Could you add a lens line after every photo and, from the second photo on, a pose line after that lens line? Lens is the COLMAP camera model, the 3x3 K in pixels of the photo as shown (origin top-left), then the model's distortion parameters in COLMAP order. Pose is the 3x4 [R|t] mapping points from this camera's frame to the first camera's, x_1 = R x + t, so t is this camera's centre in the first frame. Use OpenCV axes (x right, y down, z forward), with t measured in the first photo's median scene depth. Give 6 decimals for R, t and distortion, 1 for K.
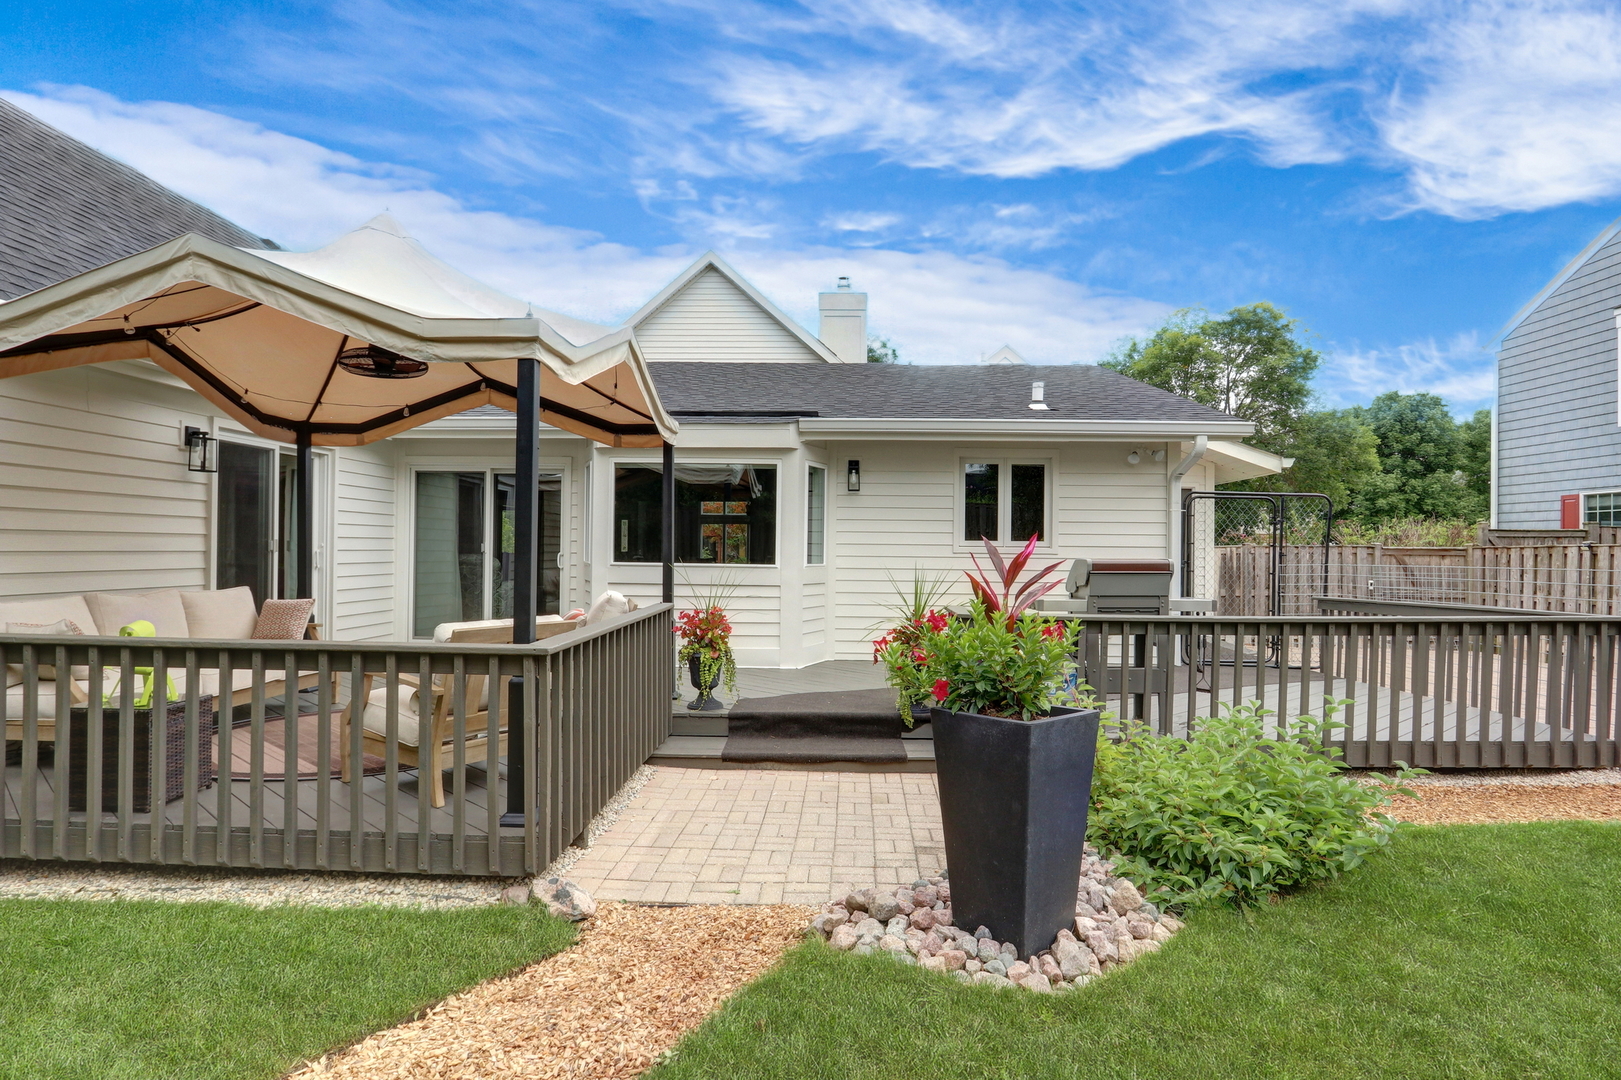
lens RADIAL K [[849.4, 0, 843.5], [0, 849.4, 542.8], [0, 0, 1]] dist [-0.002733, -0.000433]
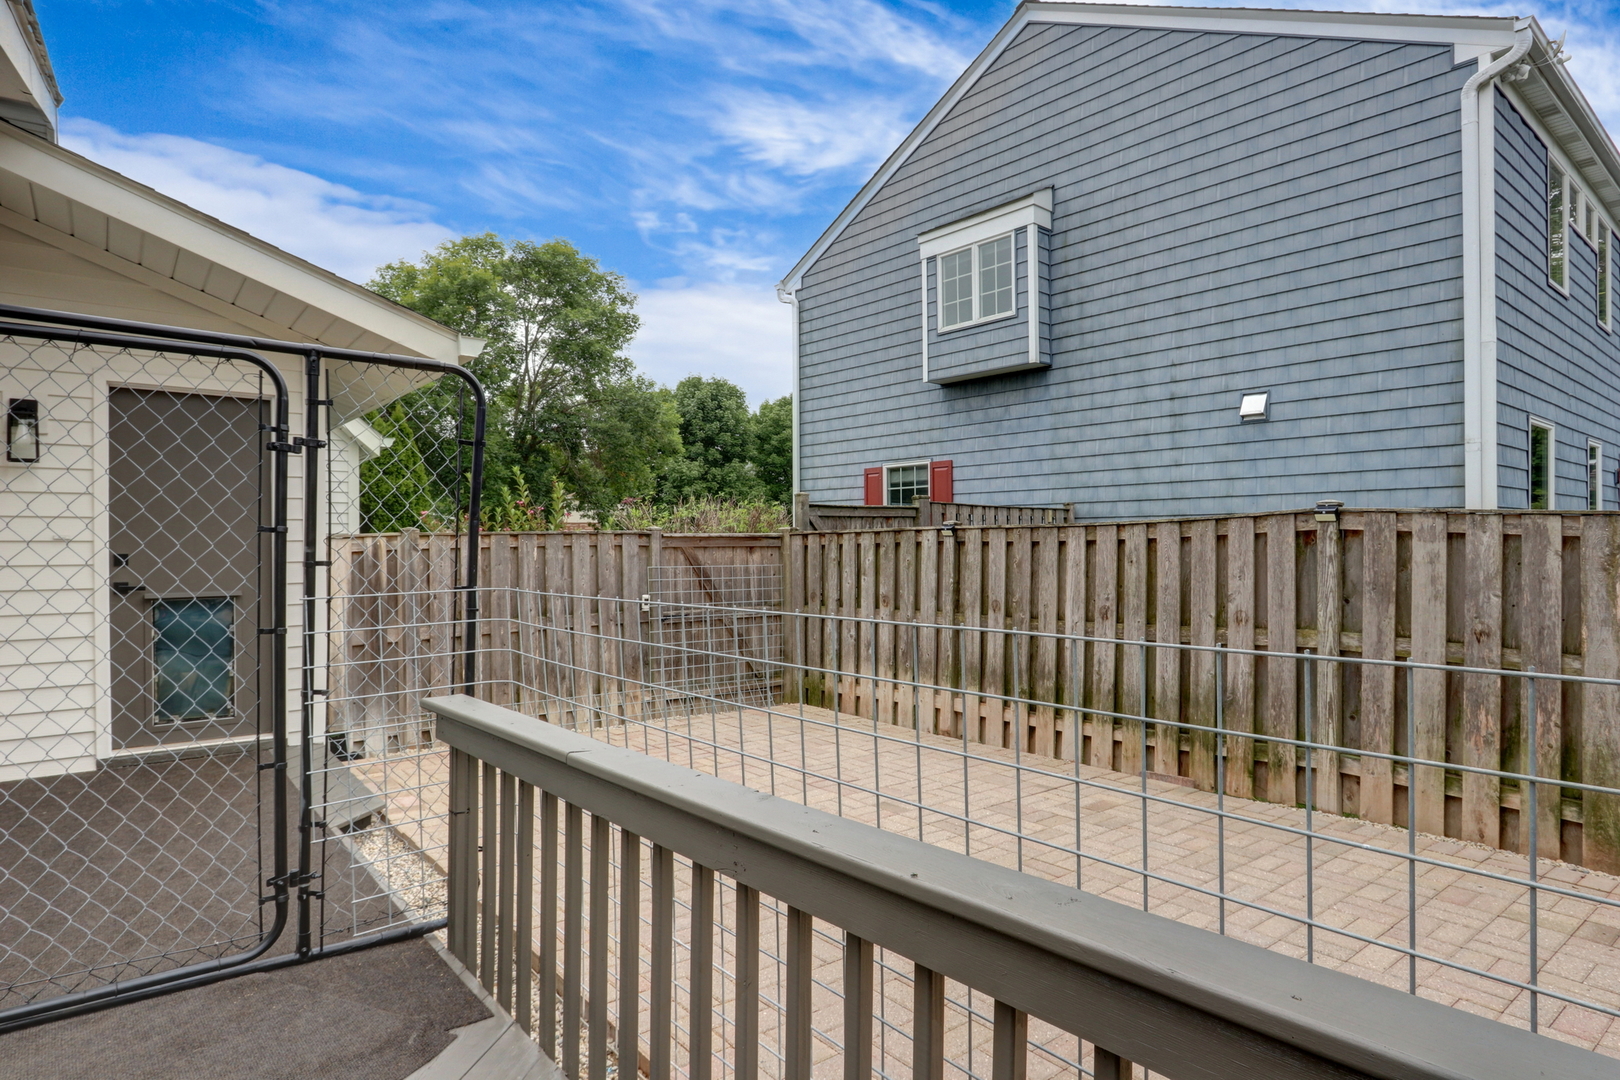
lens RADIAL K [[896.5, 0, 810.0], [0, 896.5, 540.0], [0, 0, 1]] dist [0.000737, 0.000444]
pose [[0.766872, -0.013178, 0.641665, 0.258831], [0.008407, 0.999910, 0.010488, 0.002842], [-0.641745, -0.002648, 0.766913, 0.379635]]
